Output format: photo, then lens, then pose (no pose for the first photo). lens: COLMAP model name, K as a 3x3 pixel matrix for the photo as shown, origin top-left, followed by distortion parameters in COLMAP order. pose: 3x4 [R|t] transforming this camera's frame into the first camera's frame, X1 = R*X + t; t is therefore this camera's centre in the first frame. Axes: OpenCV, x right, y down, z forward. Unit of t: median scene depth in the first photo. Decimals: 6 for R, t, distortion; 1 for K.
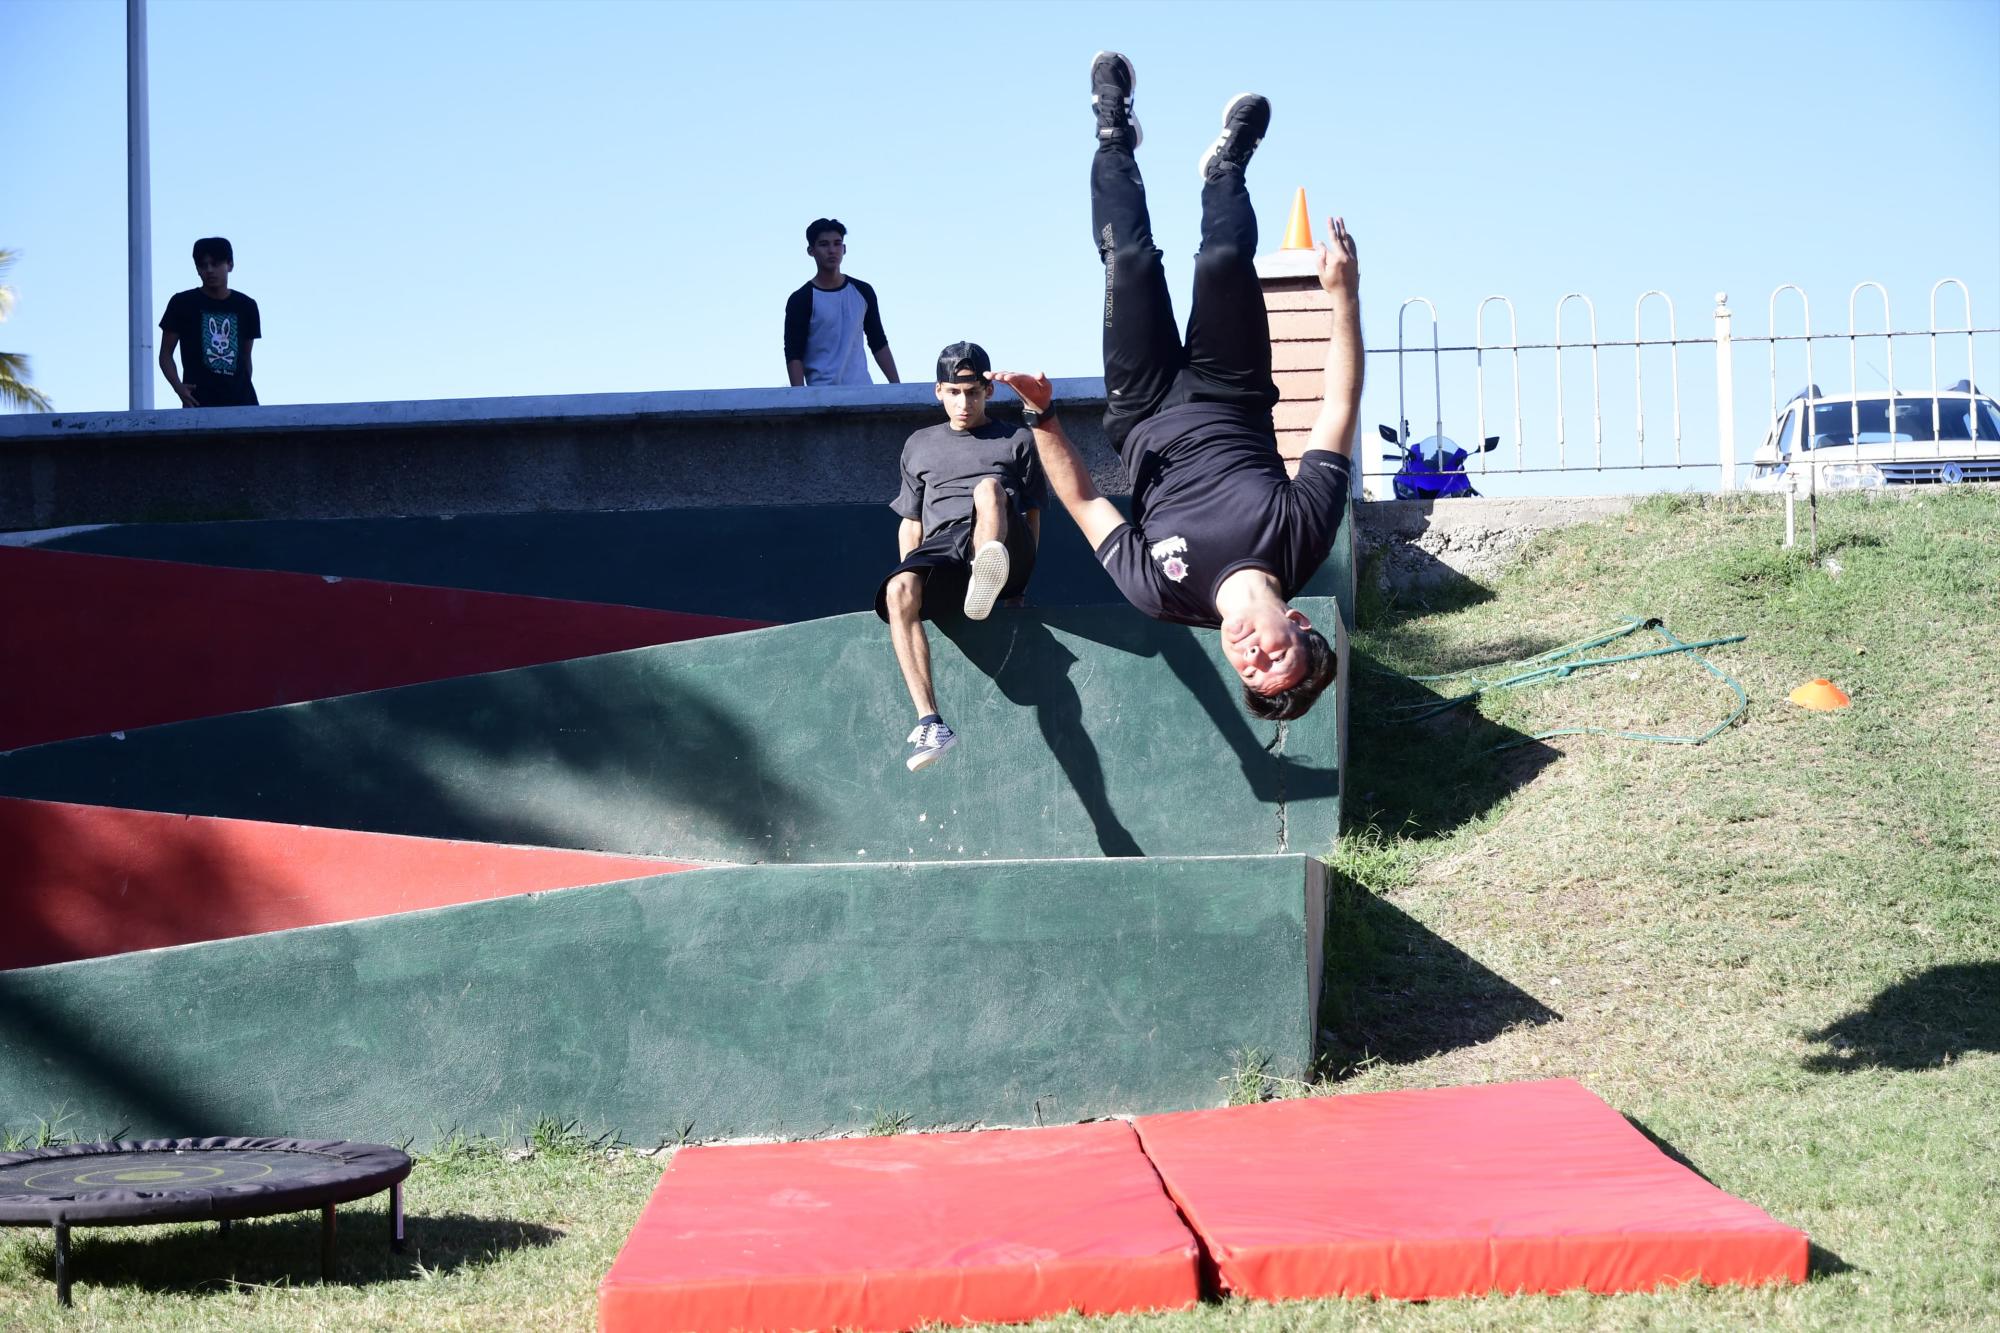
lens RADIAL K [[3671.3, 0, 1011.2], [0, 3671.3, 714.3], [0, 0, 1]] dist [-0.054271, 0.241614]
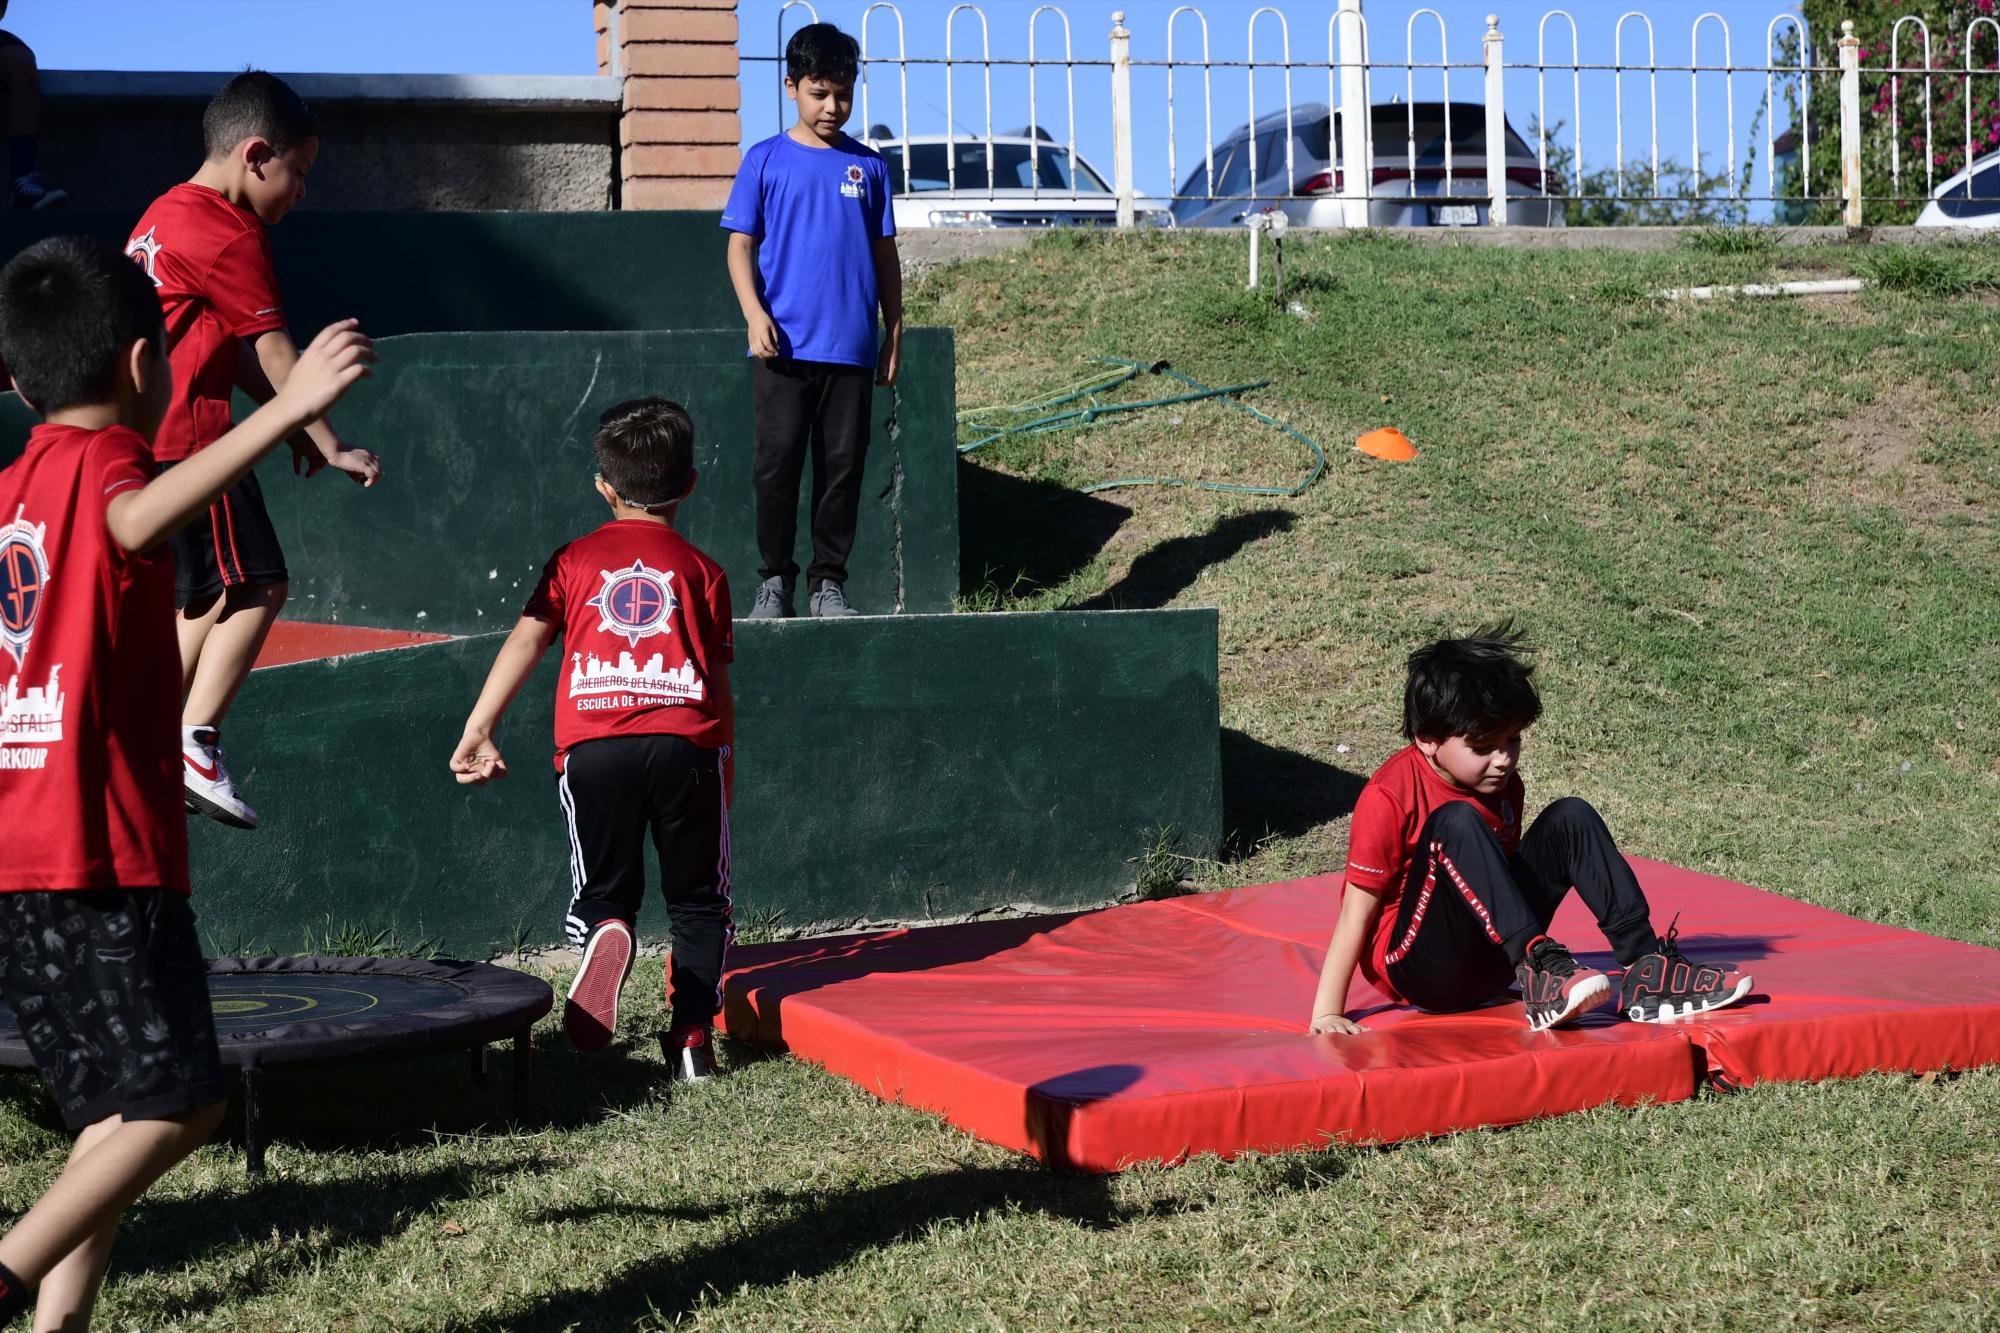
lens RADIAL K [[3967.0, 0, 1000.0], [0, 3967.0, 666.5], [0, 0, 1]] dist [-0.022685, 0.292145]
pose [[0.936779, -0.008039, 0.349829, -0.302712], [-0.007706, 0.999020, 0.043594, 0.010590], [-0.349836, -0.043533, 0.935799, 0.110891]]
